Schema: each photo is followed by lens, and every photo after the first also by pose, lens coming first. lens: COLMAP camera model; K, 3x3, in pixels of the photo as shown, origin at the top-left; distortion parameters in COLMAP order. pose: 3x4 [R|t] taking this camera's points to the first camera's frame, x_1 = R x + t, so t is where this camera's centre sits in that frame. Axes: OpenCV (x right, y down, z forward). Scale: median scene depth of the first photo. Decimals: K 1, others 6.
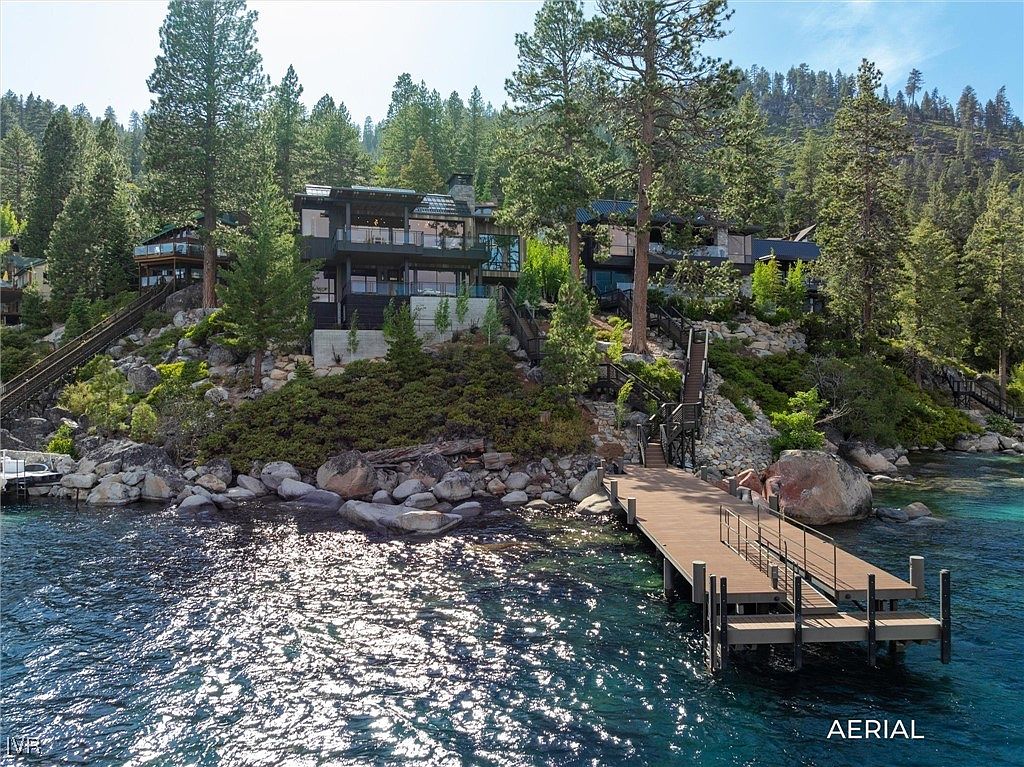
lens RADIAL K [[712.6, 0, 512.0], [0, 712.6, 383.5], [0, 0, 1]] dist [-0.042178, 0.002054]
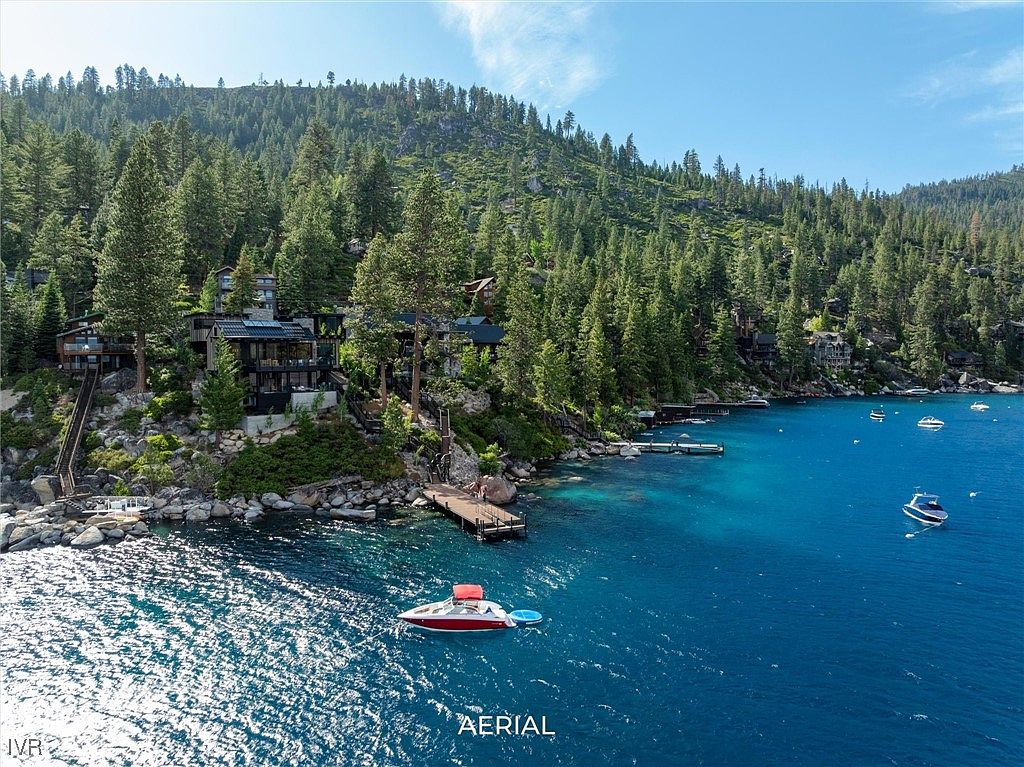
lens RADIAL K [[714.4, 0, 510.6], [0, 714.4, 375.6], [0, 0, 1]] dist [-0.043767, 0.006225]
pose [[0.906810, -0.008435, 0.421456, -0.493980], [-0.002727, 0.999661, 0.025874, -0.262964], [-0.421532, -0.024612, 0.906480, -1.087267]]
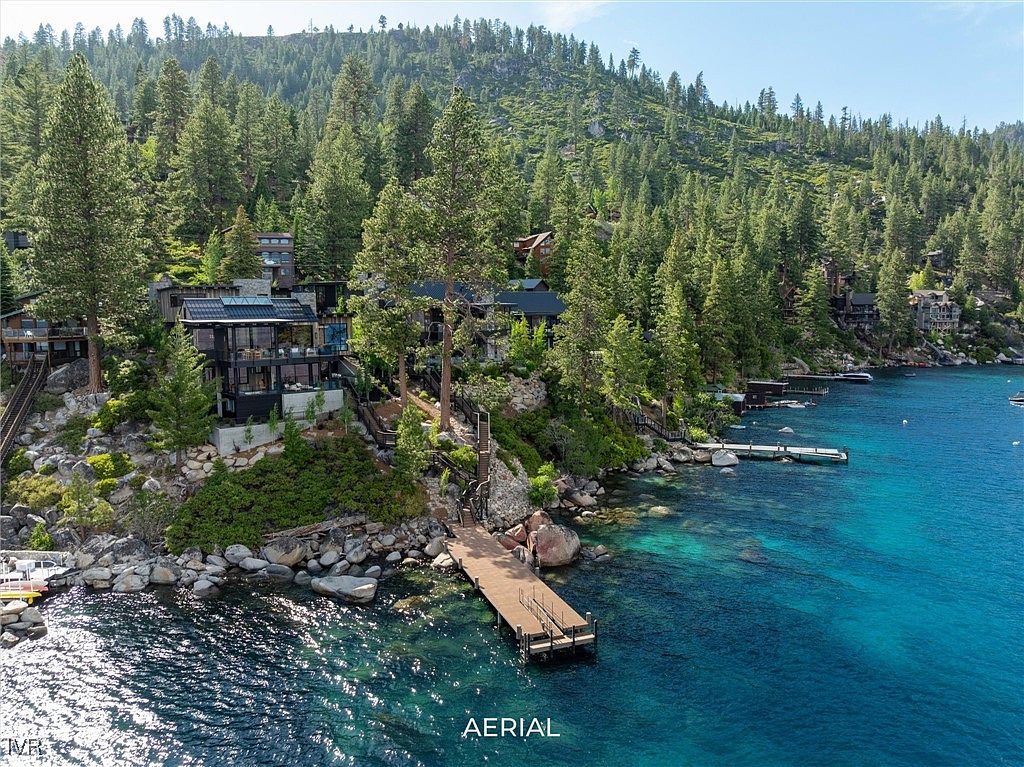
lens RADIAL K [[714.4, 0, 510.6], [0, 714.4, 375.6], [0, 0, 1]] dist [-0.043767, 0.006225]
pose [[0.938395, -0.032283, 0.344054, -0.247027], [0.000620, 0.995782, 0.091745, -0.347566], [-0.345565, -0.085880, 0.934457, -0.542347]]
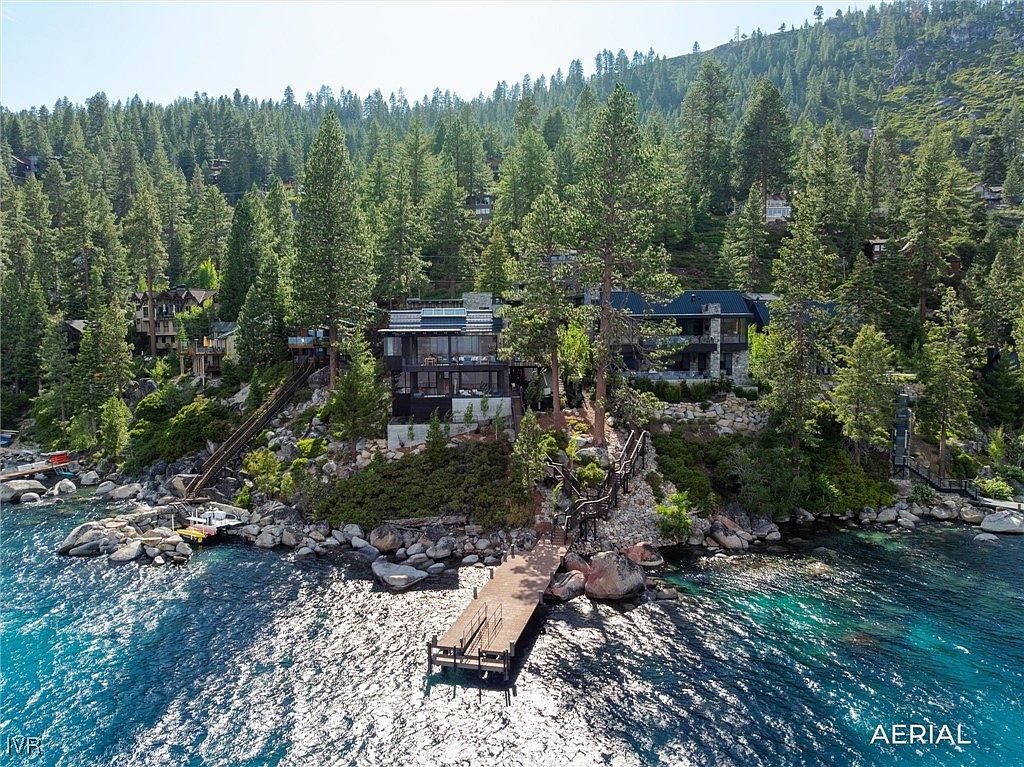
lens RADIAL K [[739.5, 0, 502.4], [0, 739.5, 384.9], [0, 0, 1]] dist [-0.056688, 0.037180]
pose [[0.968564, 0.016041, -0.248247, 0.419937], [0.002432, 0.997260, 0.073930, -0.323005], [0.248753, -0.072209, 0.965872, -0.572009]]
